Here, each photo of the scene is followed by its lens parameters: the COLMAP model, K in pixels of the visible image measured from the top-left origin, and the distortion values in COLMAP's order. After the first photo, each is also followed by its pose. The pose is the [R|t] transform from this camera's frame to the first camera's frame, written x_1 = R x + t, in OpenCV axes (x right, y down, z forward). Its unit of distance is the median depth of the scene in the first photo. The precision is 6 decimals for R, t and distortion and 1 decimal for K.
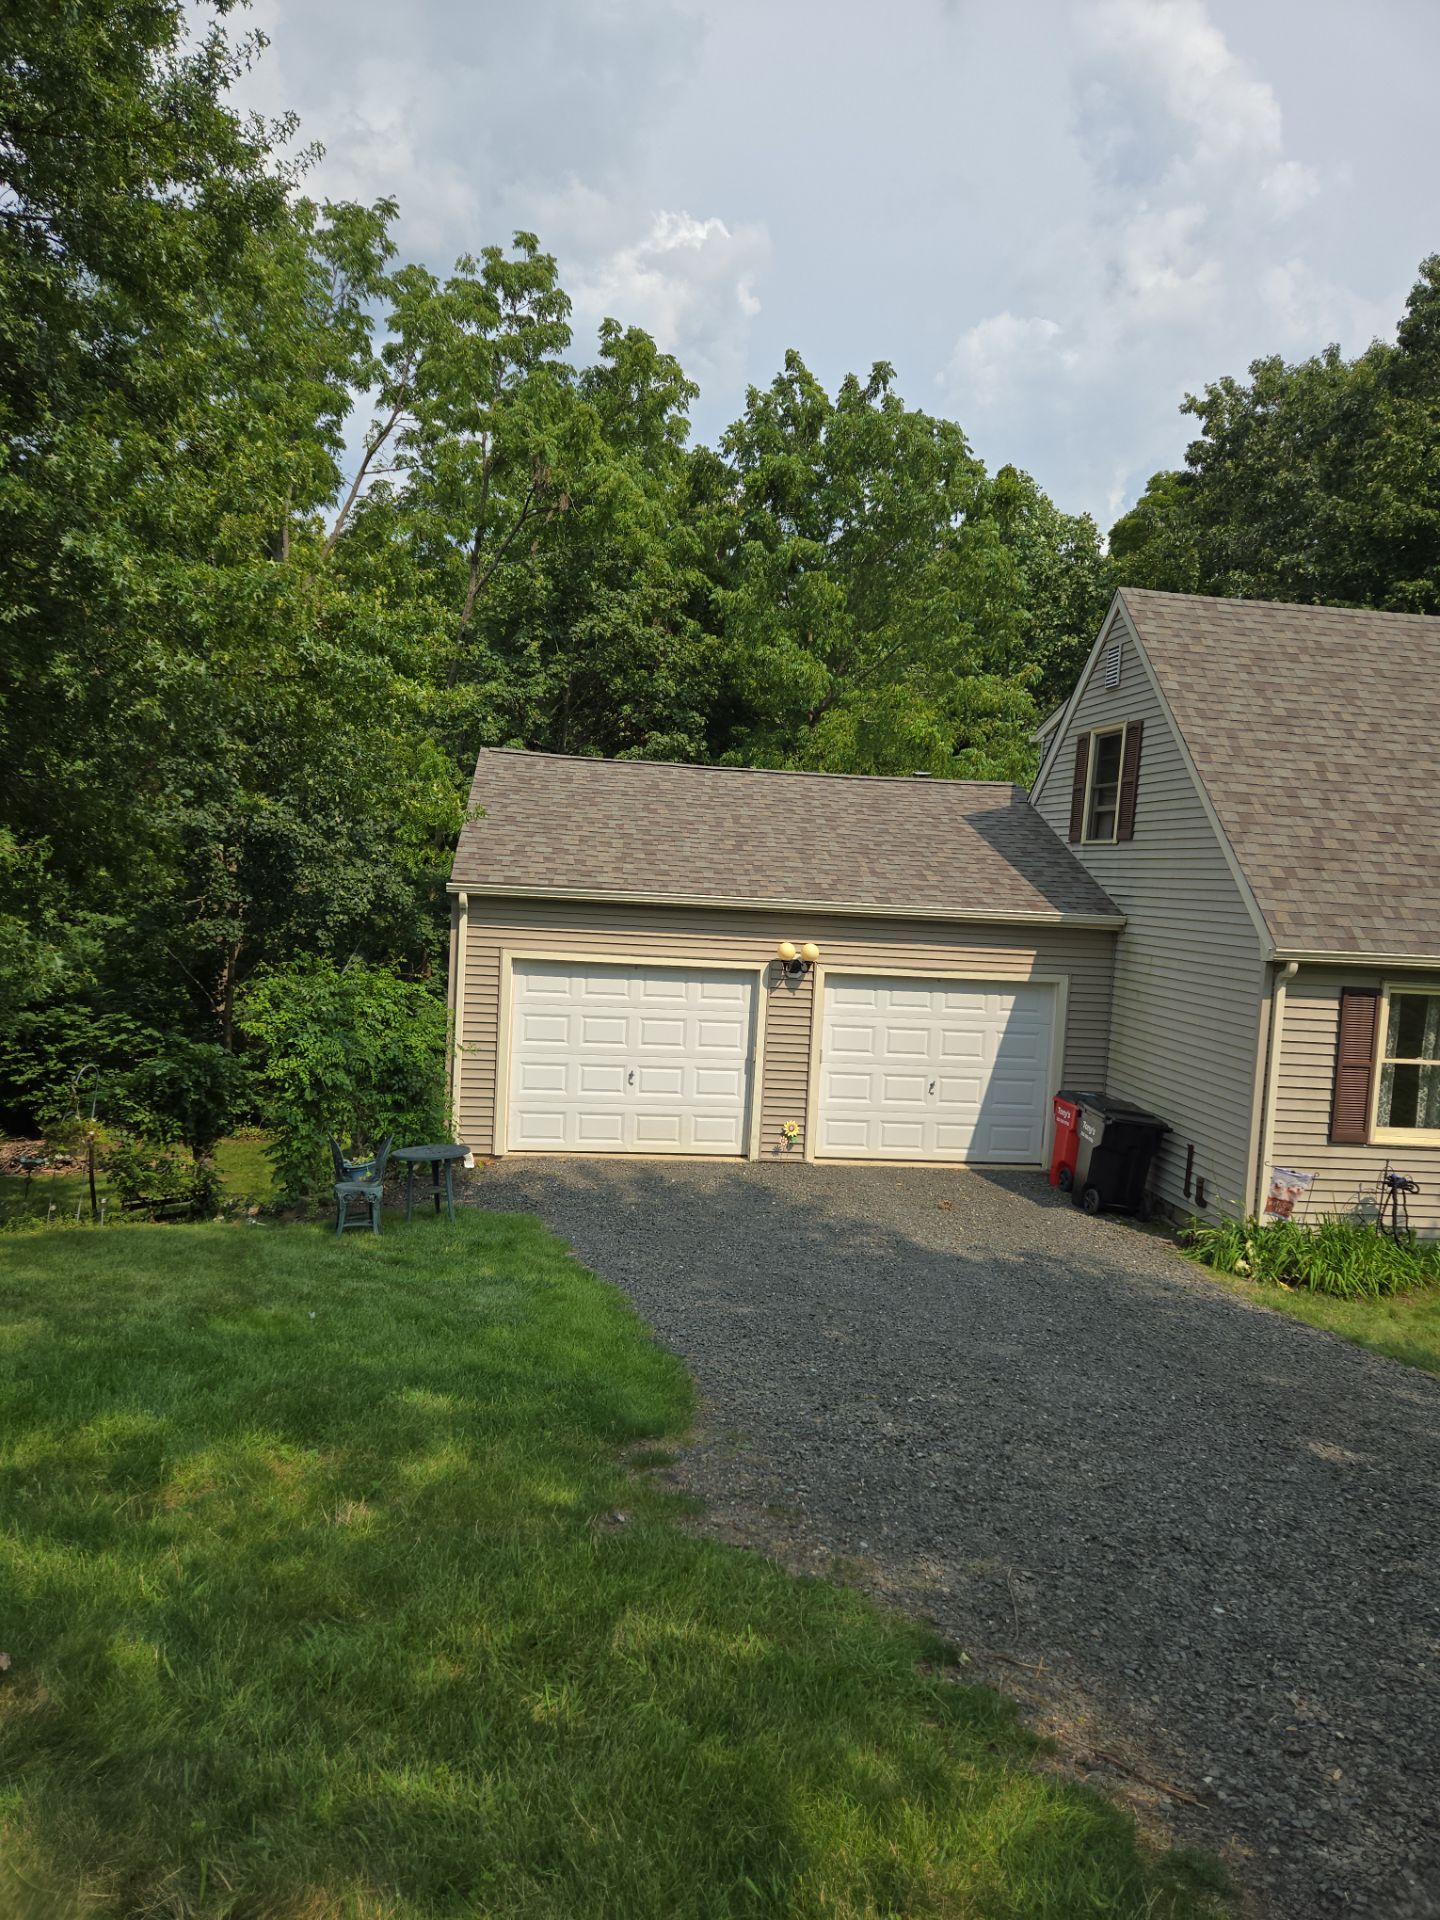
lens RADIAL K [[1239.0, 0, 714.9], [0, 1239.0, 968.6], [0, 0, 1]] dist [0.064848, -0.055074]
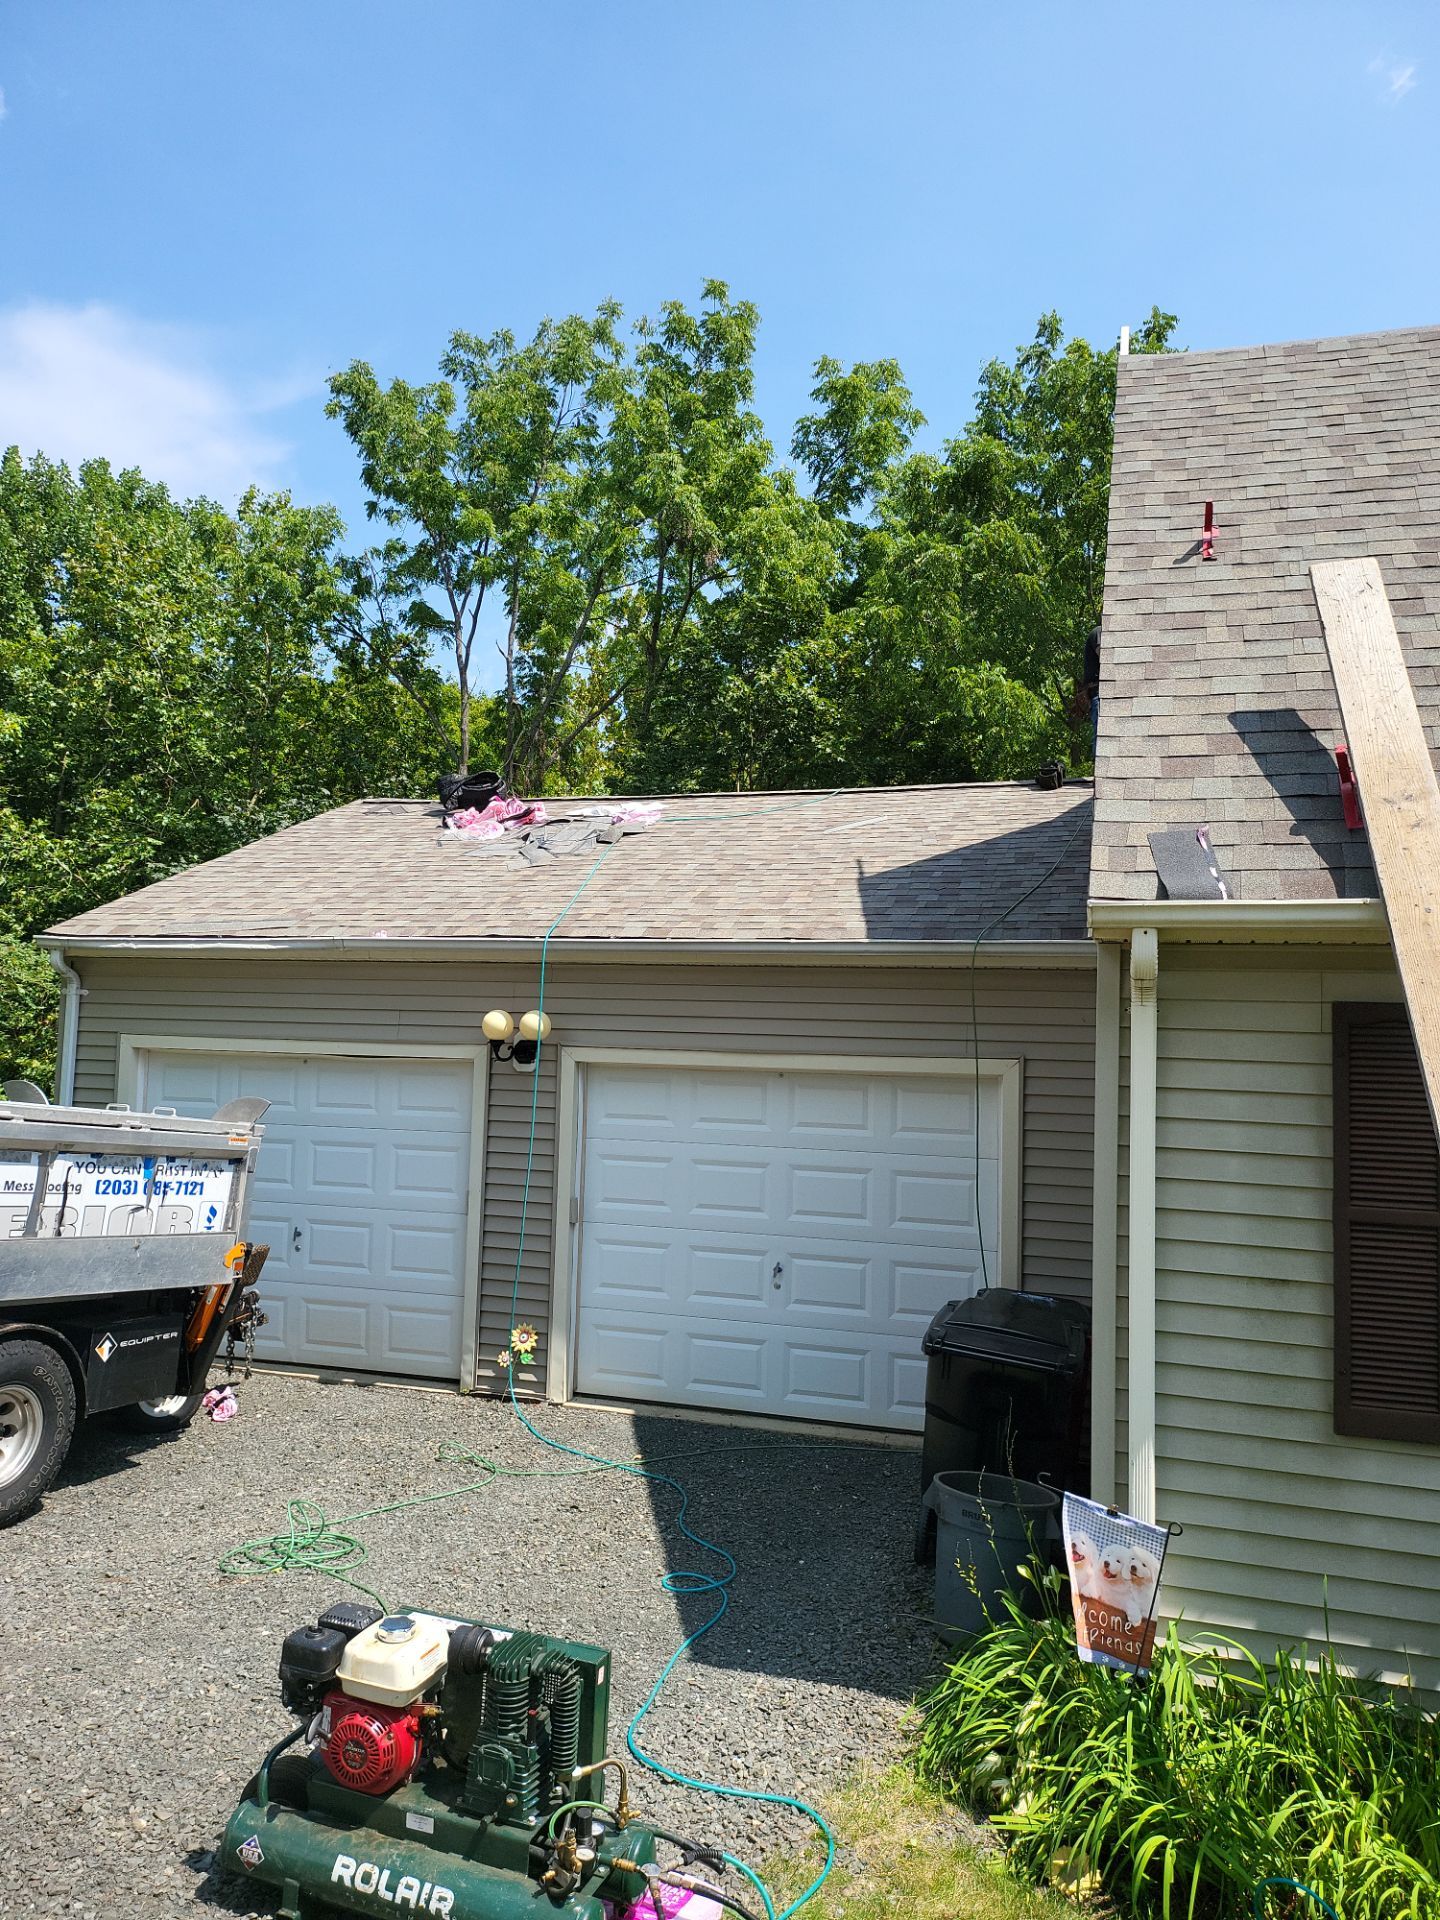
lens RADIAL K [[1356.8, 0, 708.5], [0, 1356.8, 954.3], [0, 0, 1]] dist [0.086057, -0.102361]
pose [[0.911993, -0.052542, -0.406826, 0.409904], [-0.019284, 0.985175, -0.170465, 0.061321], [0.409752, 0.163309, 0.897460, 0.453326]]
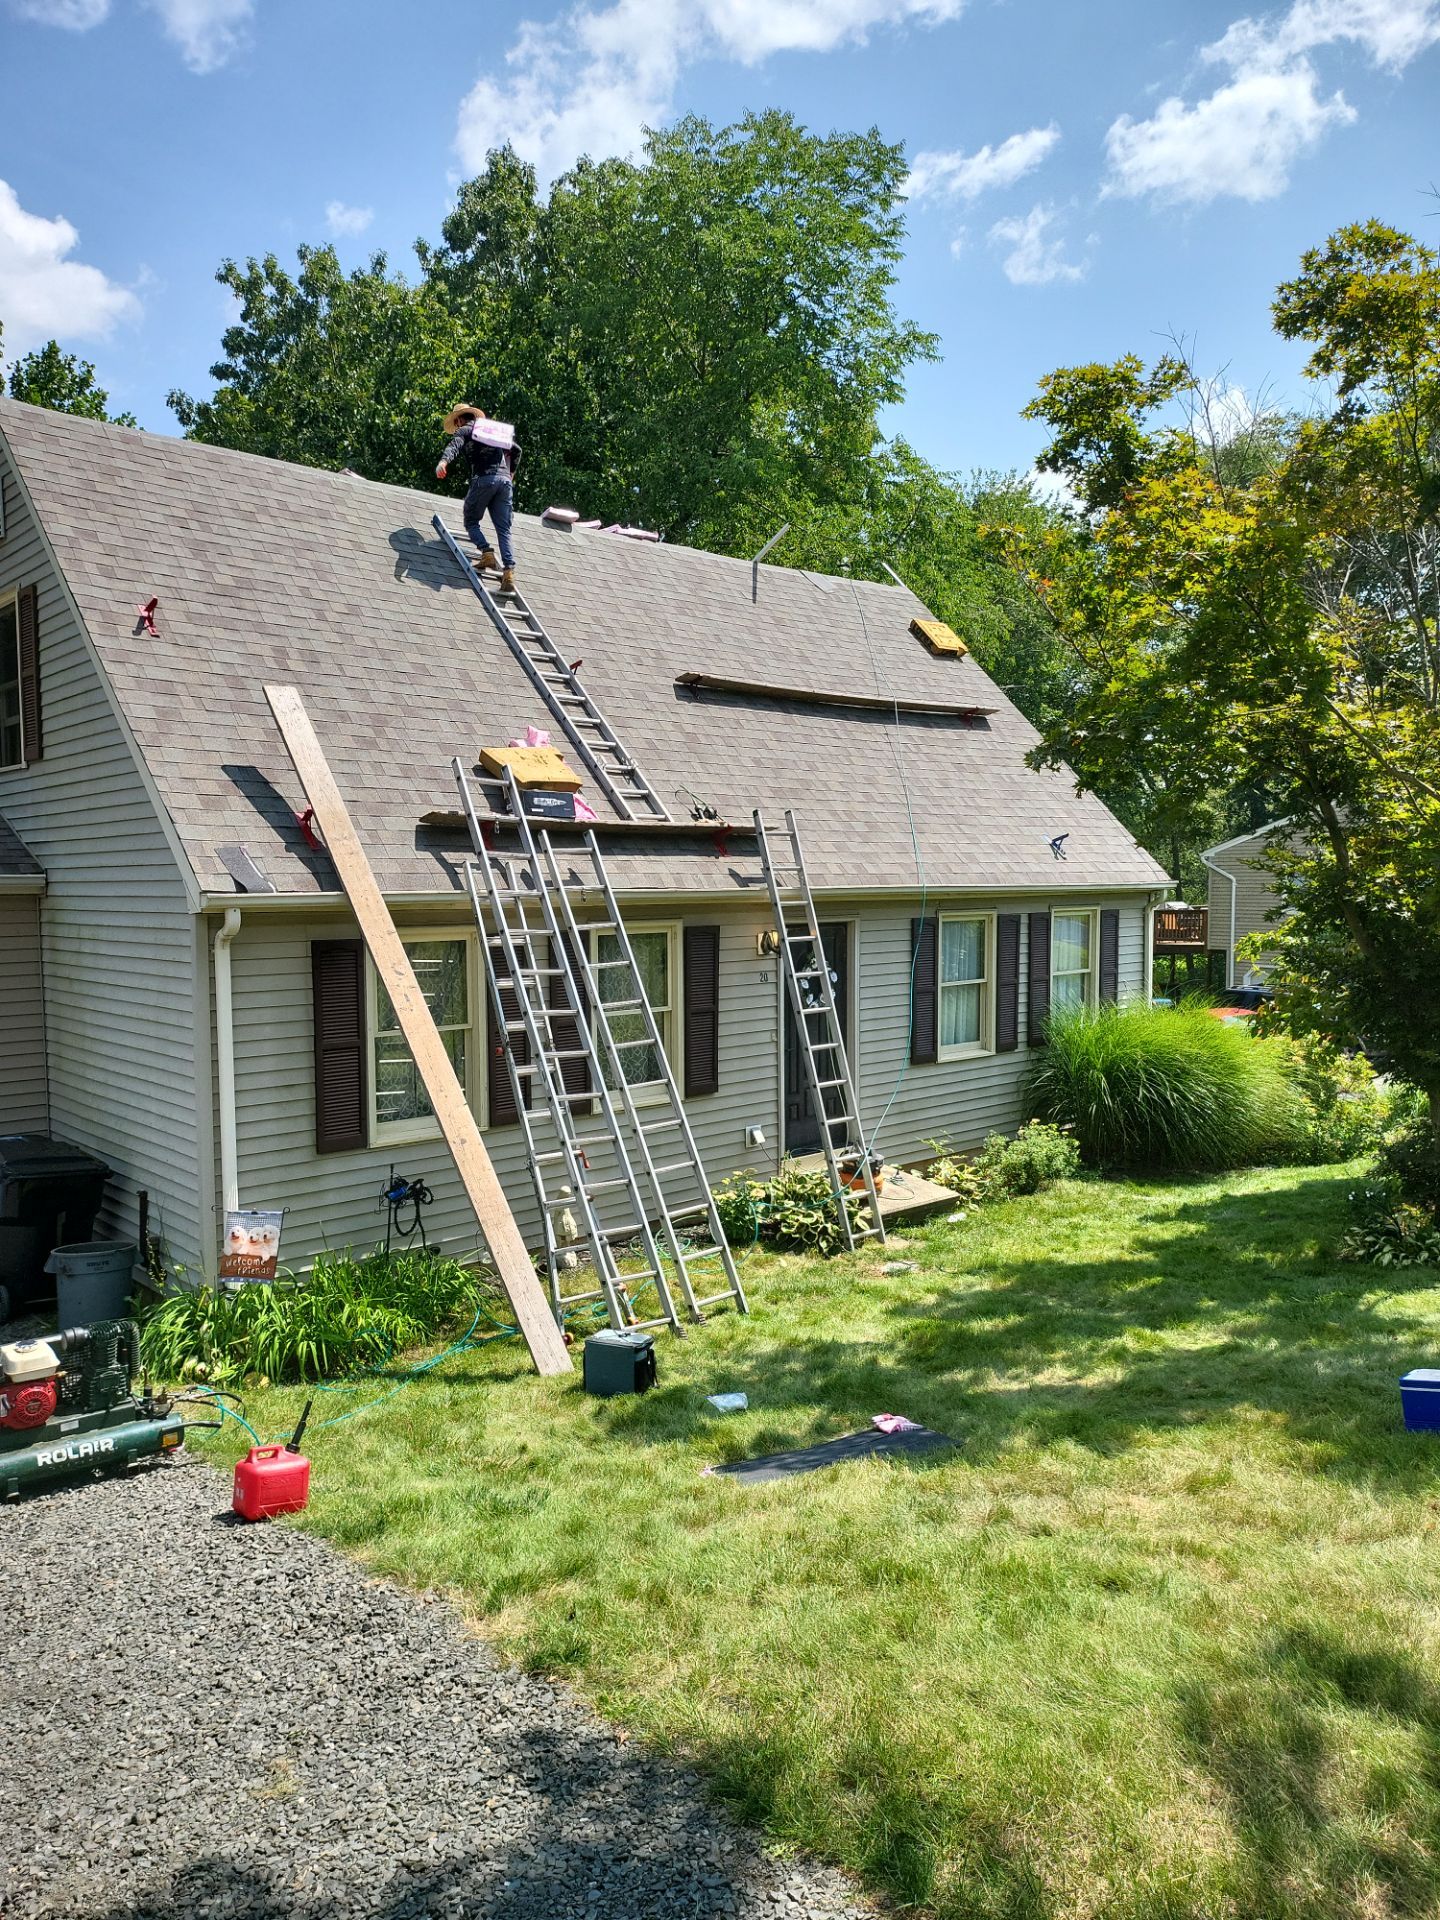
lens RADIAL K [[1356.8, 0, 708.5], [0, 1356.8, 954.3], [0, 0, 1]] dist [0.086057, -0.102361]
pose [[0.826005, -0.094592, 0.555669, 0.206099], [0.101827, 0.994640, 0.017953, 0.026672], [-0.554389, 0.041753, 0.831210, 0.174516]]
